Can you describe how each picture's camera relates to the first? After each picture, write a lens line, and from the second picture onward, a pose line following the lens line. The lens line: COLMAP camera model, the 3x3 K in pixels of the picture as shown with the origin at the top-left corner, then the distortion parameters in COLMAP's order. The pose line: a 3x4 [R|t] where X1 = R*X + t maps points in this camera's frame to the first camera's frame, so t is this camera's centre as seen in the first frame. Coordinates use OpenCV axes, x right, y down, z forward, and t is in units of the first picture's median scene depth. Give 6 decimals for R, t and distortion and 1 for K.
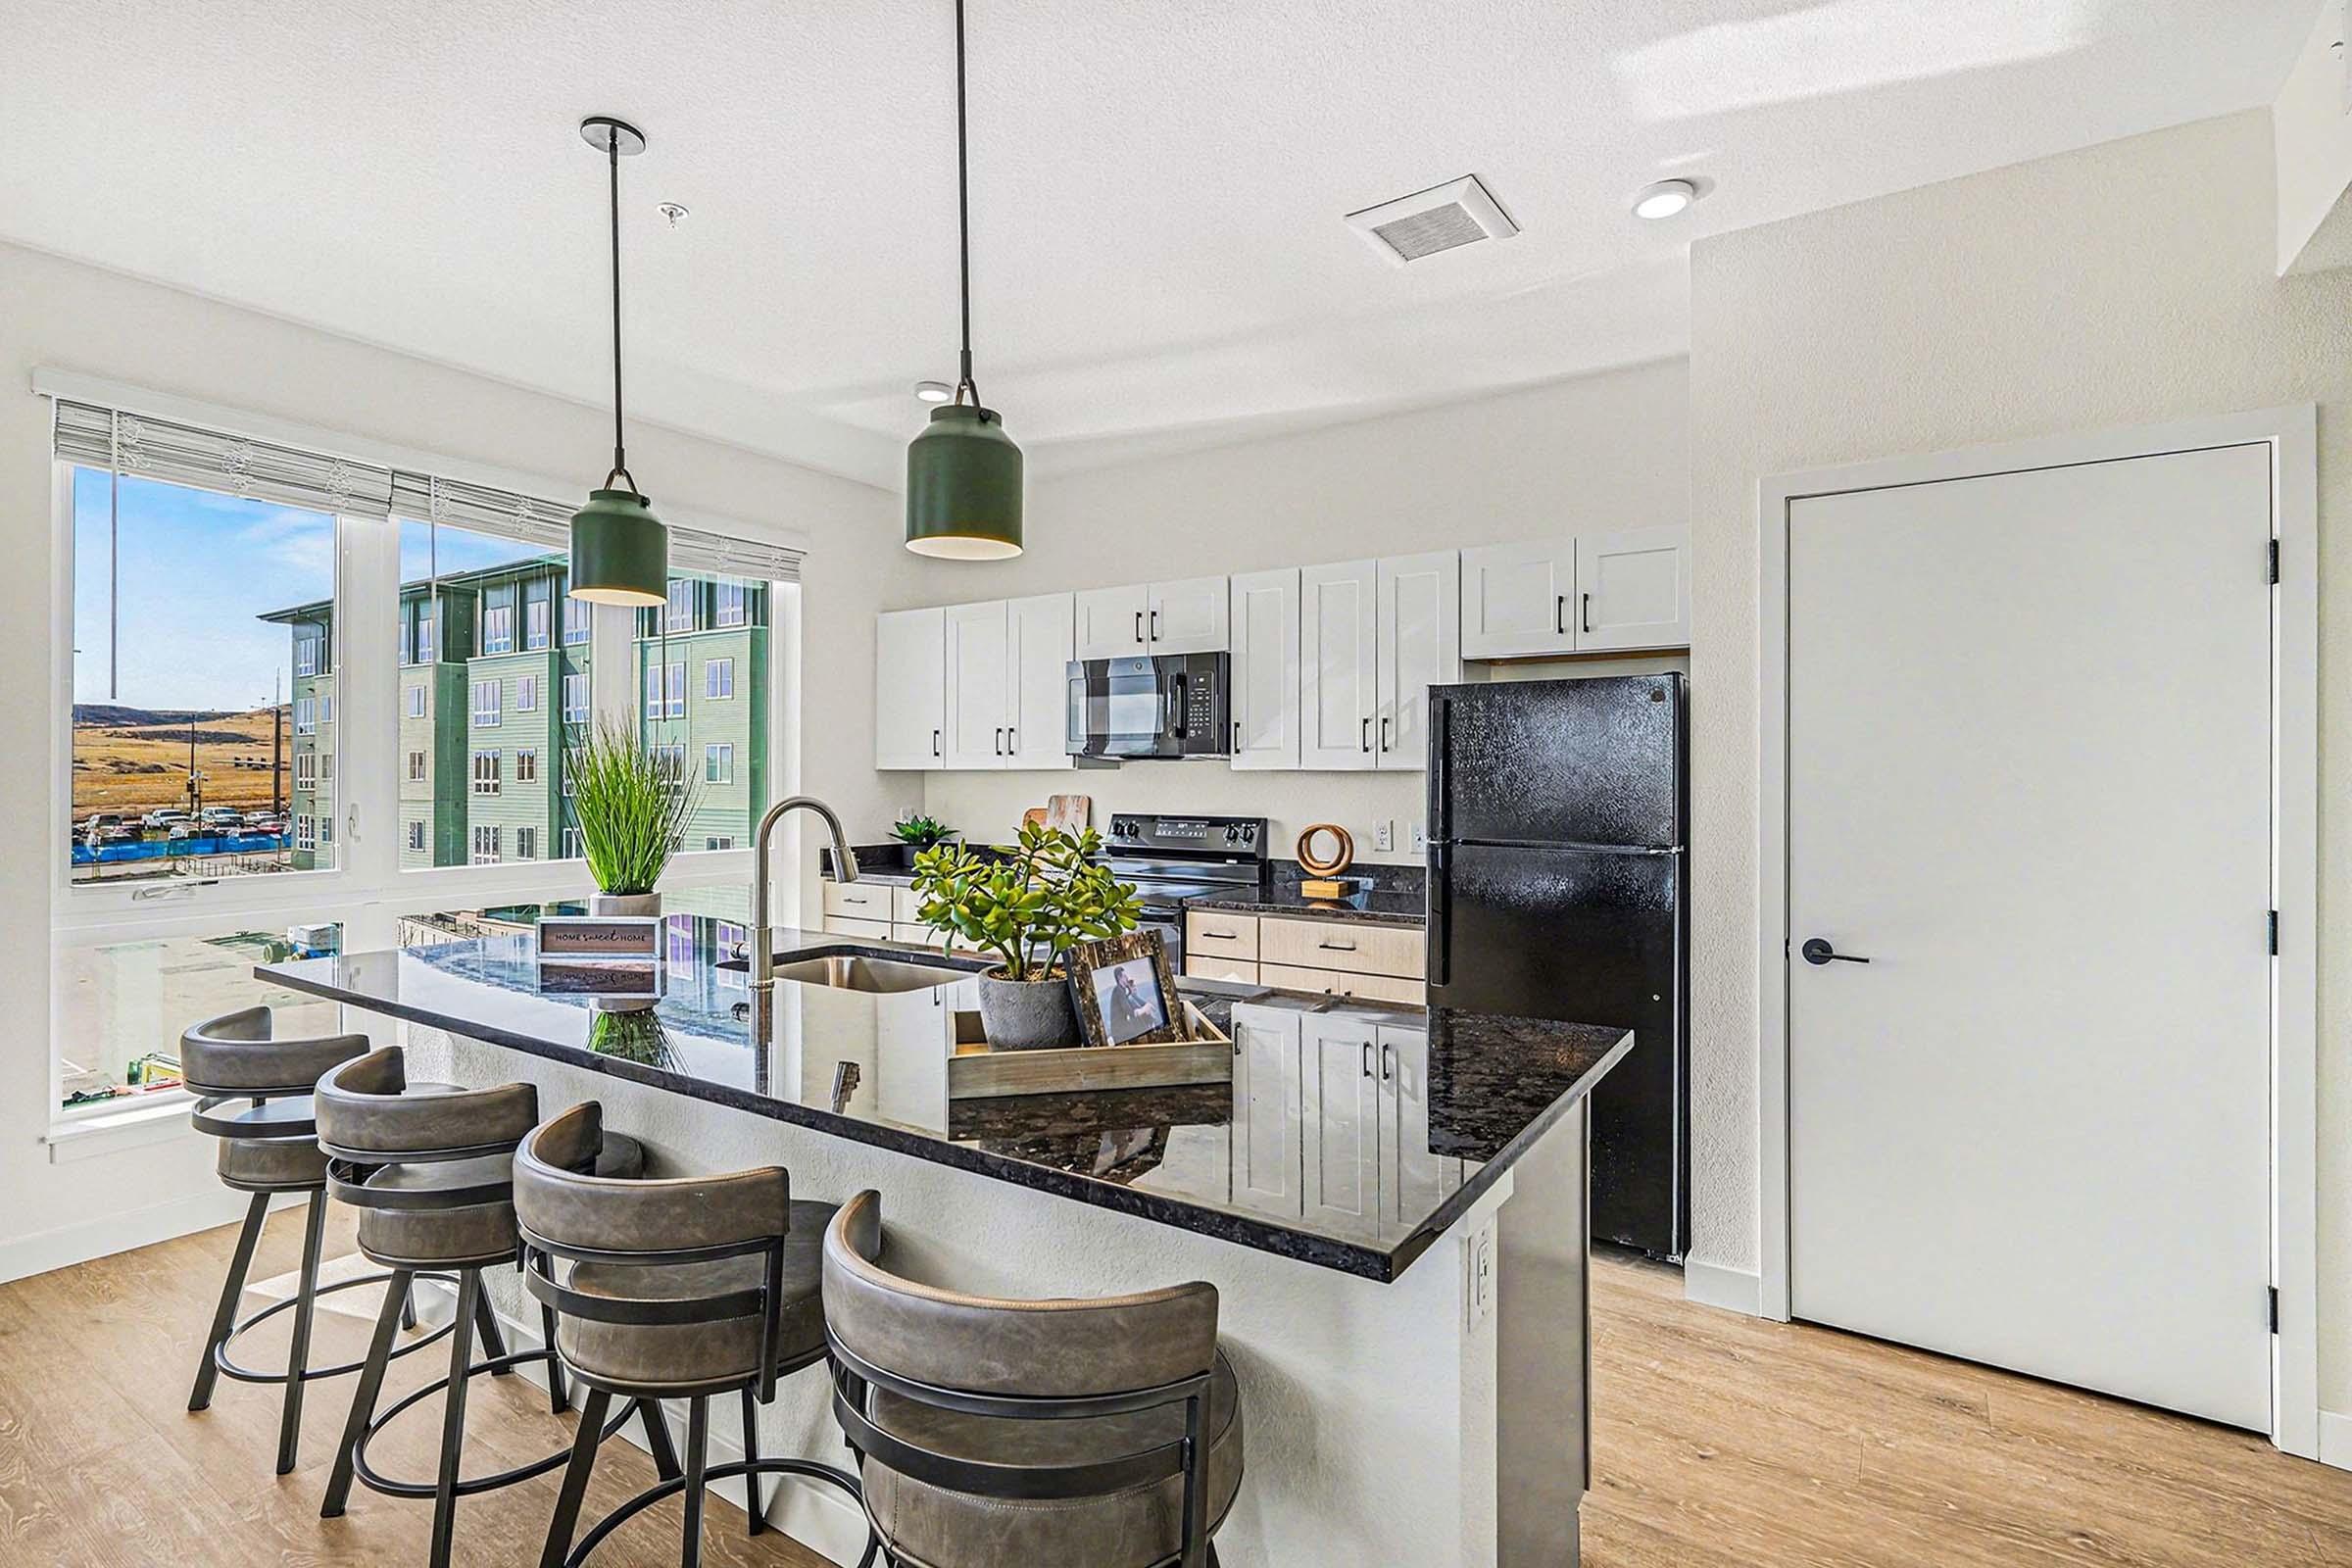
lens RADIAL K [[1121.0, 0, 1177.1], [0, 1121.0, 784.7], [0, 0, 1]] dist [0.003909, 0.000367]
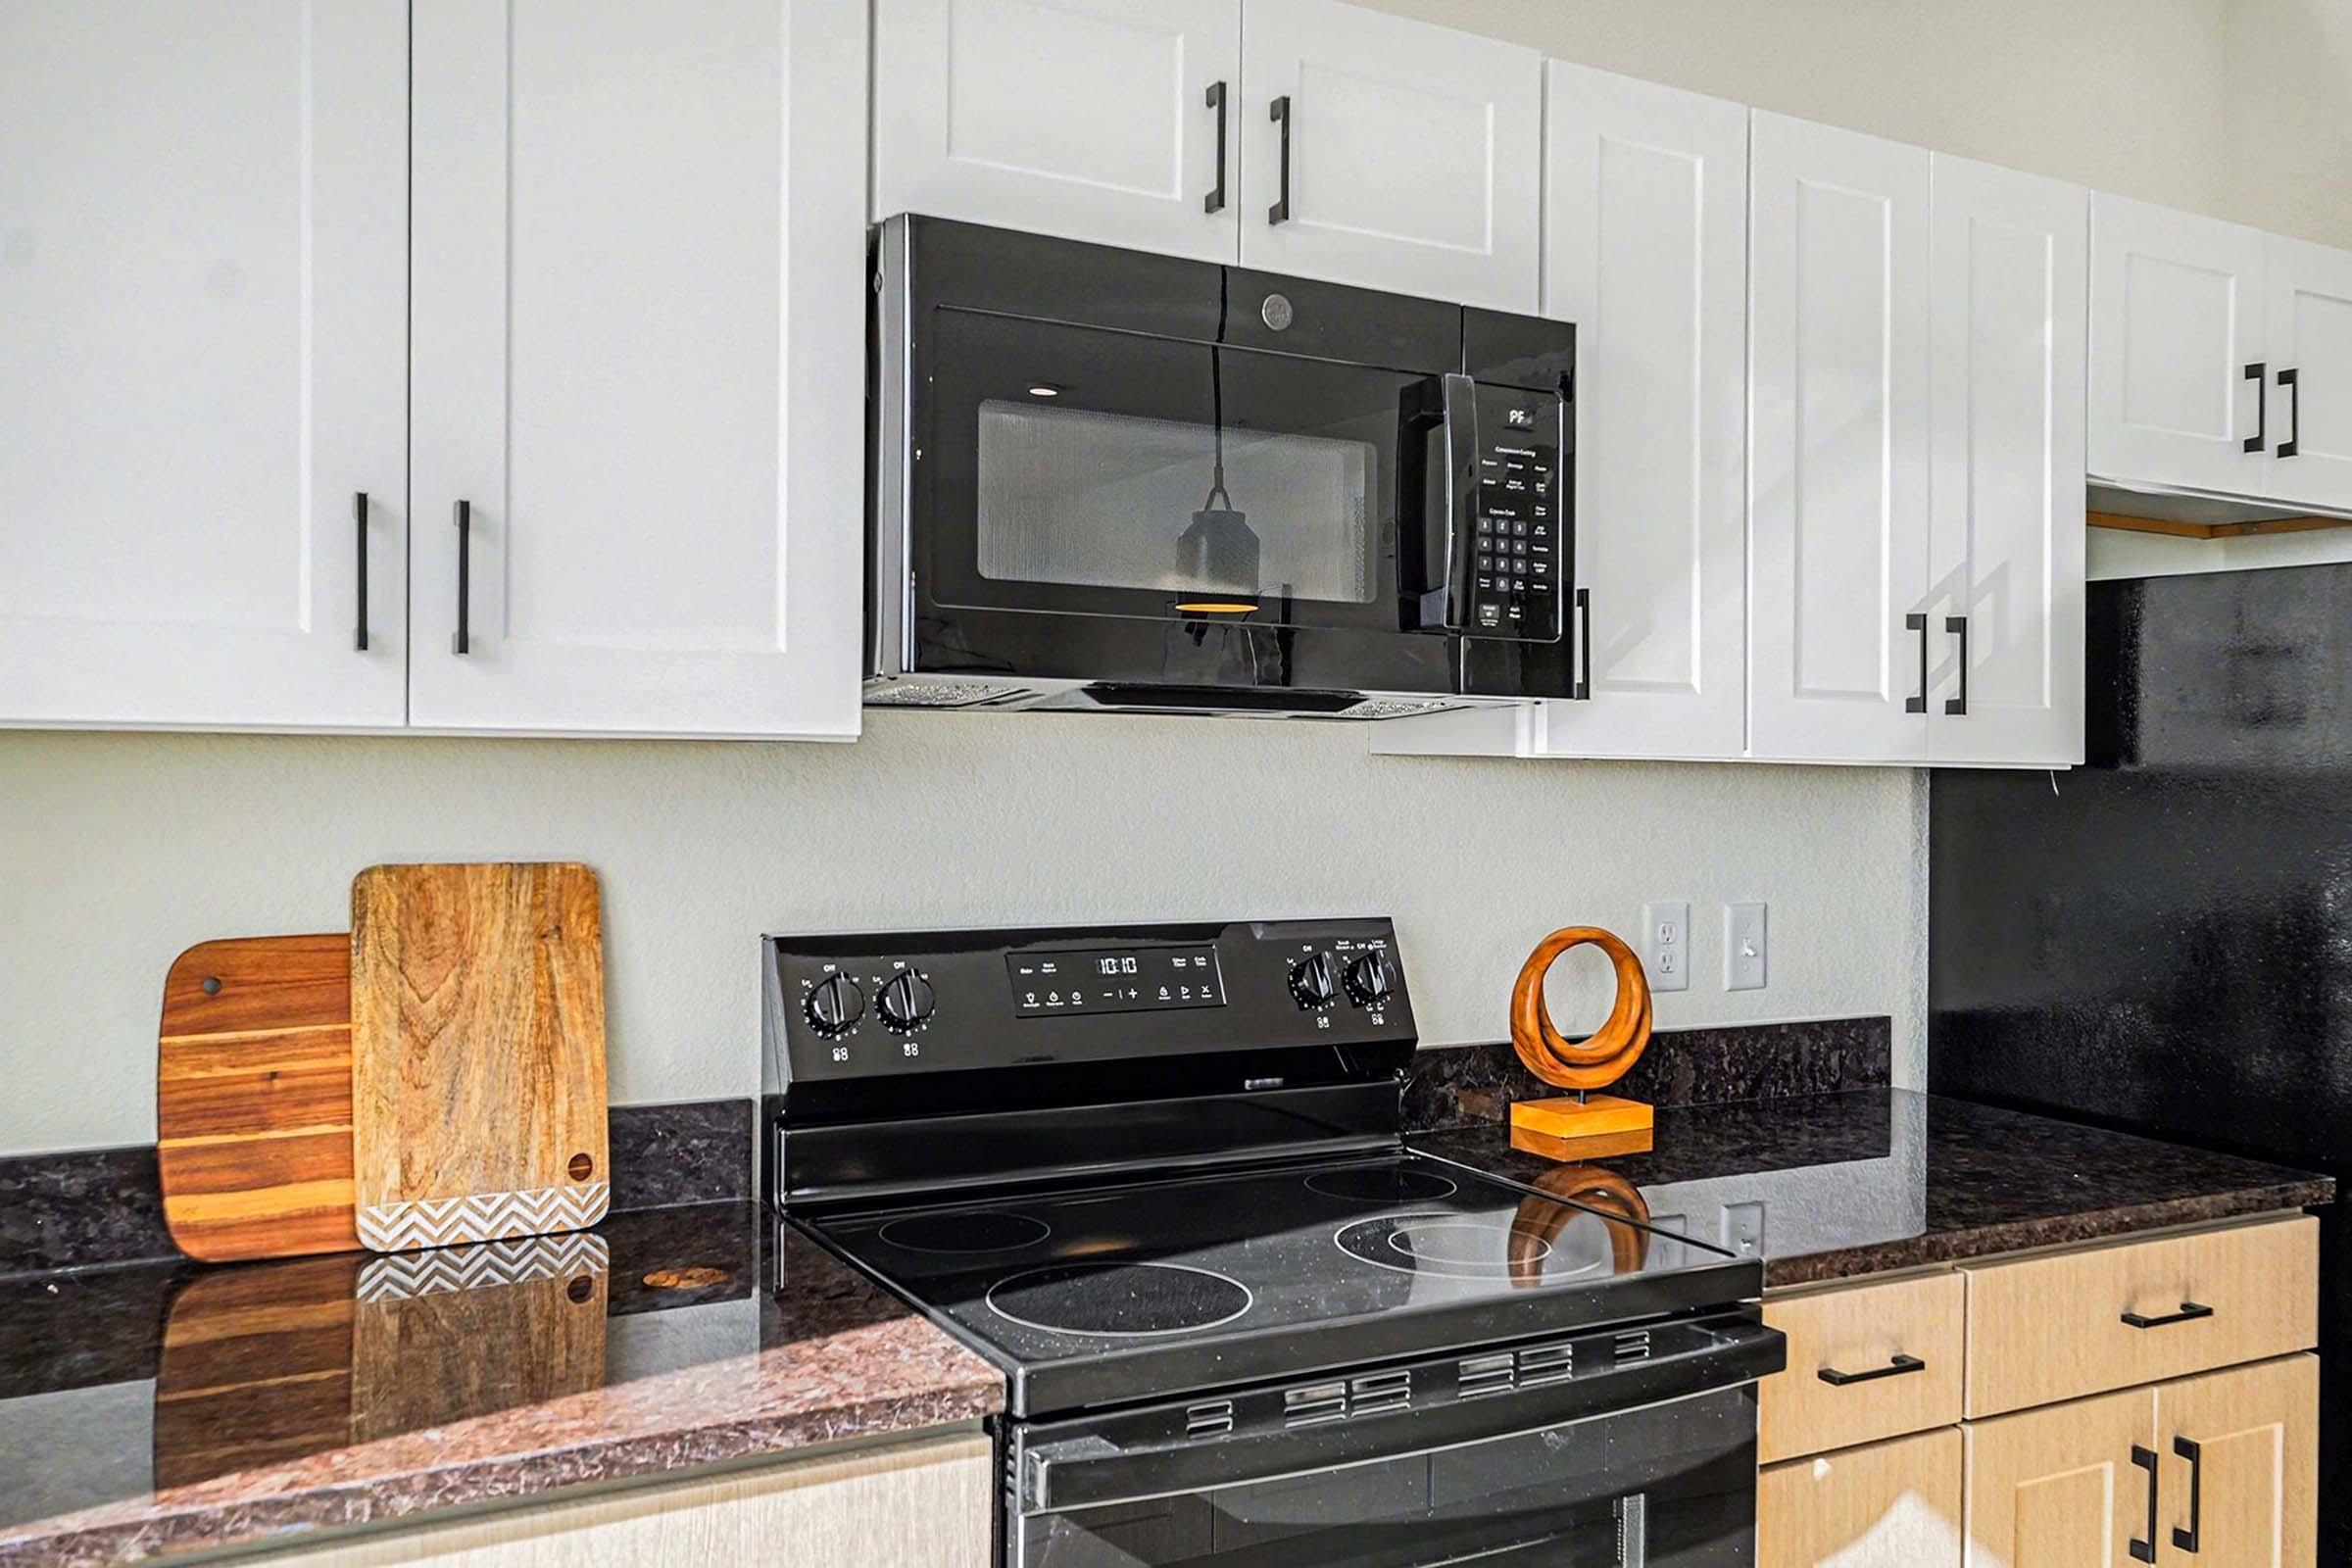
lens RADIAL K [[1951.7, 0, 1170.5], [0, 1951.7, 779.4], [0, 0, 1]] dist [0.008635, 0.004220]
pose [[0.472512, -0.007912, 0.881289, -0.426037], [-0.011594, 0.999817, 0.015192, -0.013778], [-0.881248, -0.017396, 0.472334, 0.853298]]
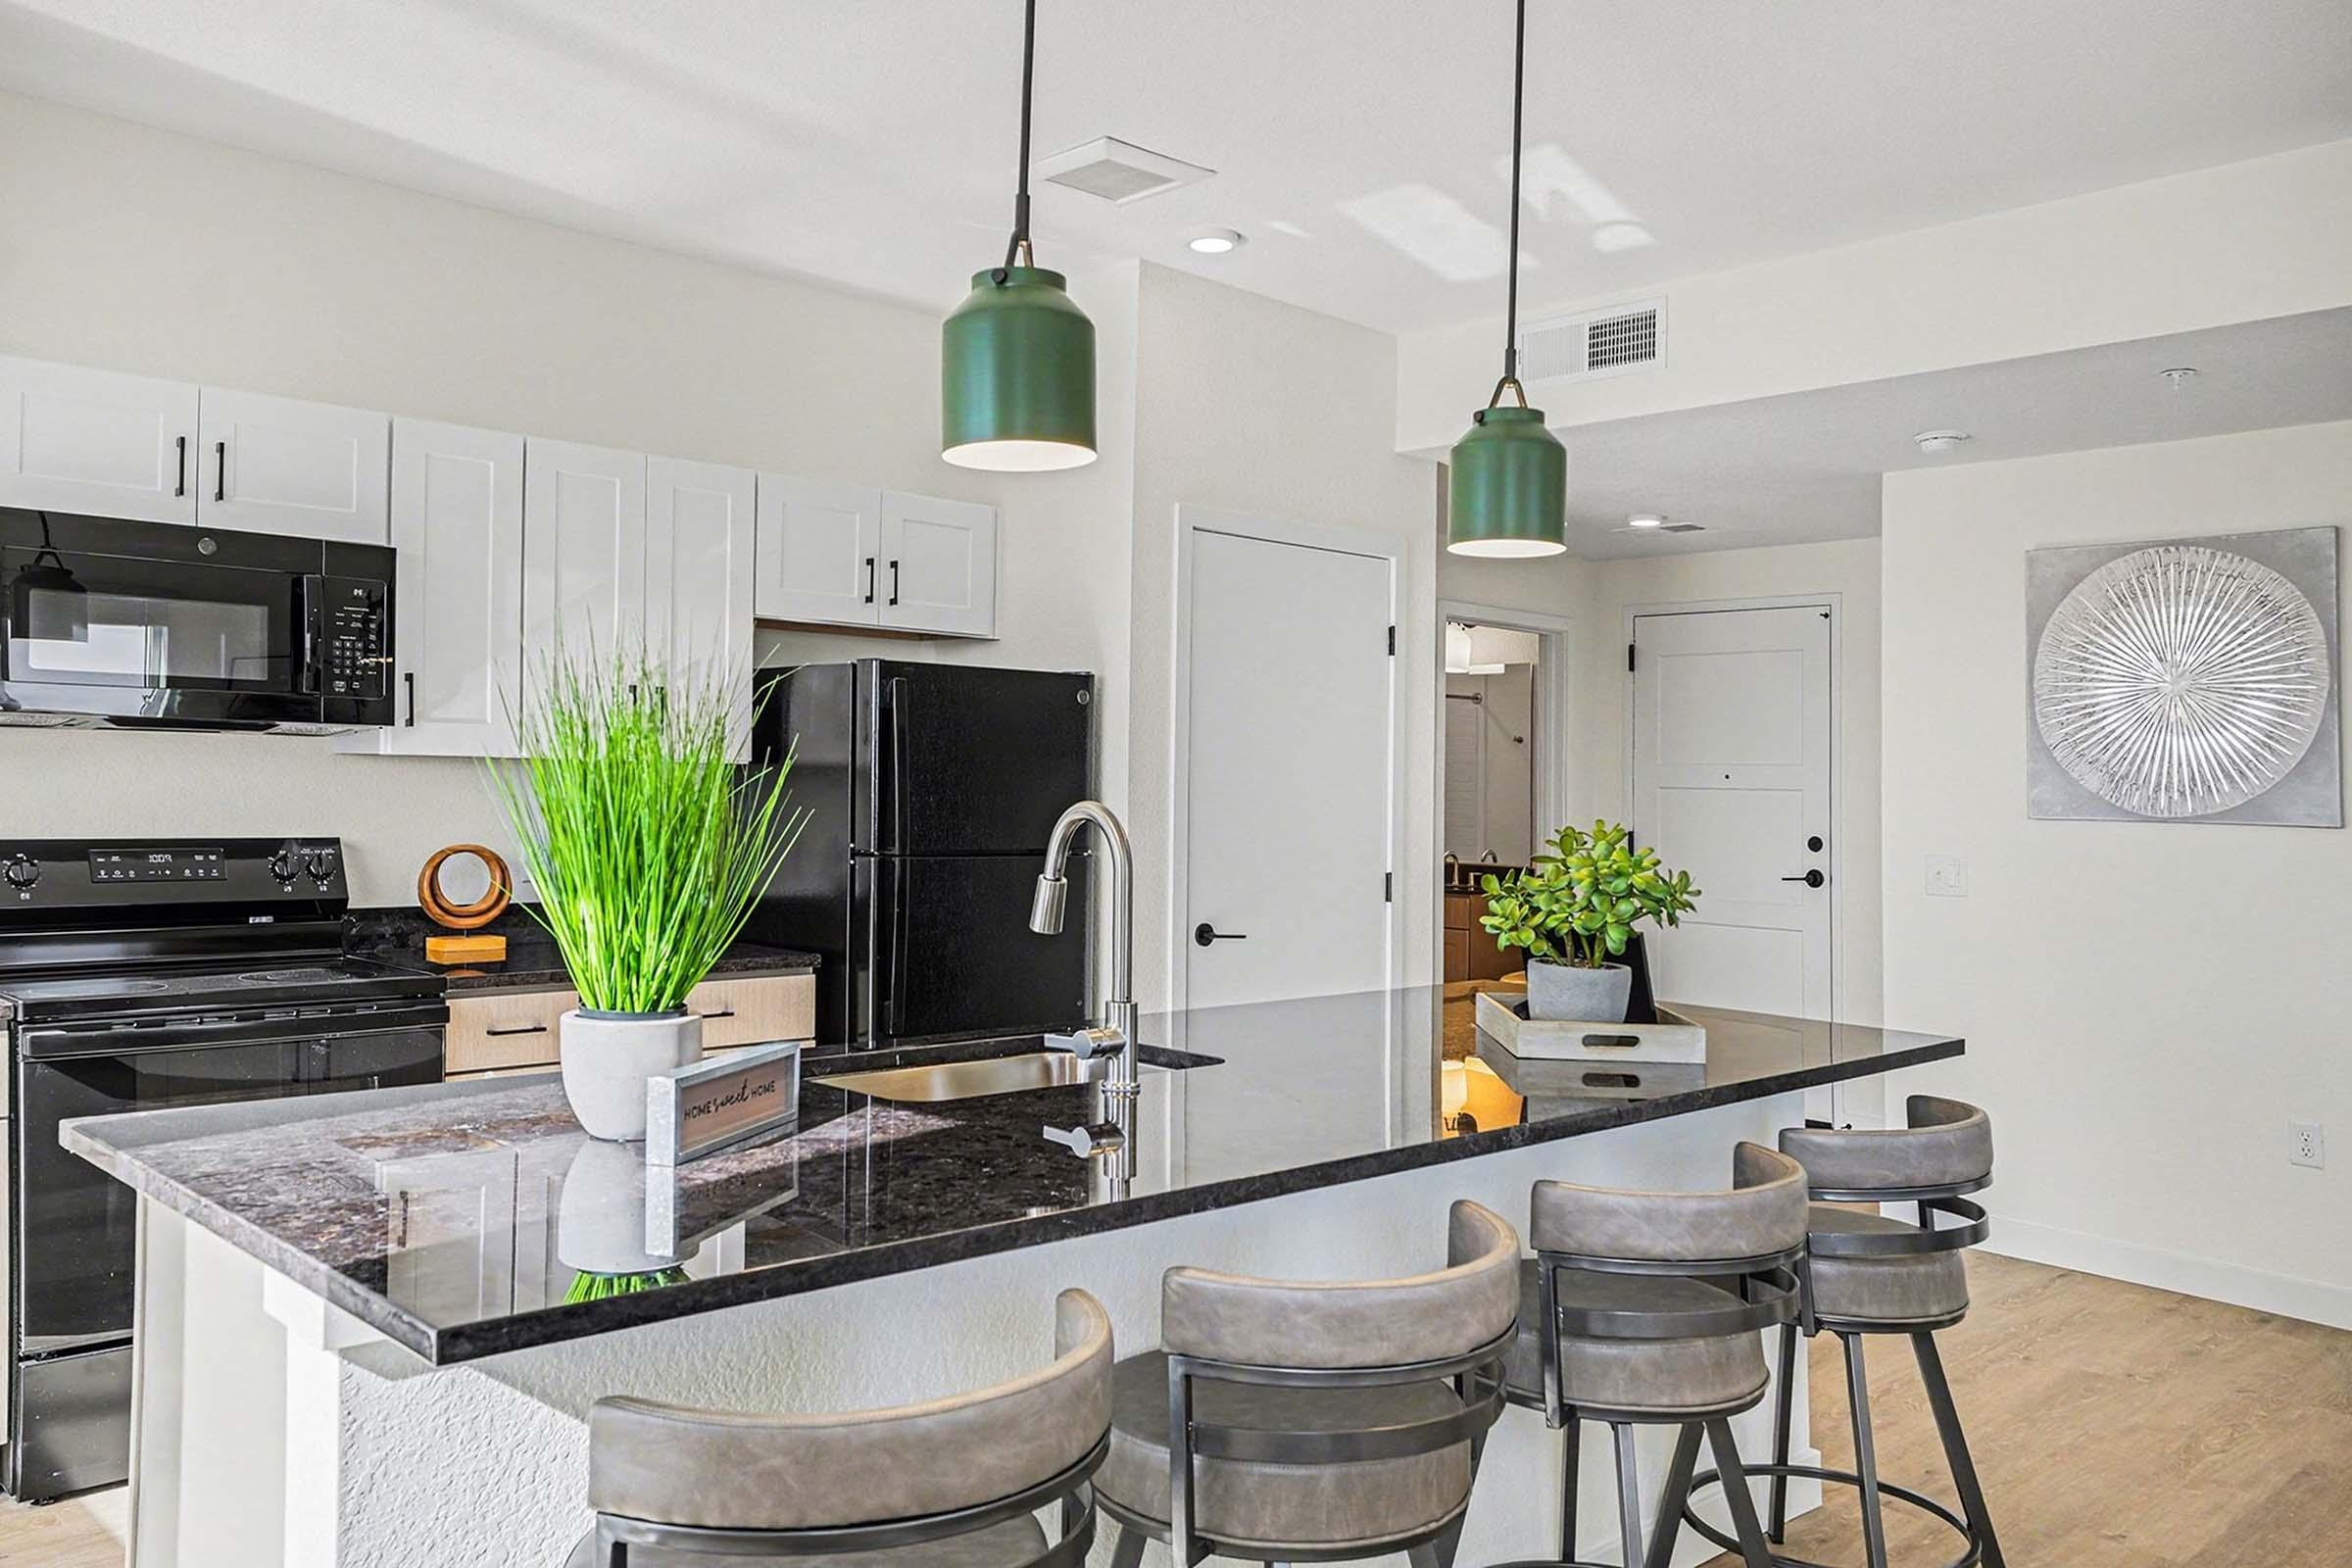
lens RADIAL K [[1799.8, 0, 1181.0], [0, 1799.8, 779.1], [0, 0, 1]] dist [-0.000427, 0.006576]
pose [[0.227116, 0.005439, 0.973853, -0.763462], [-0.008056, 0.999961, -0.003706, -0.000135], [-0.973834, -0.007004, 0.227151, 0.392994]]
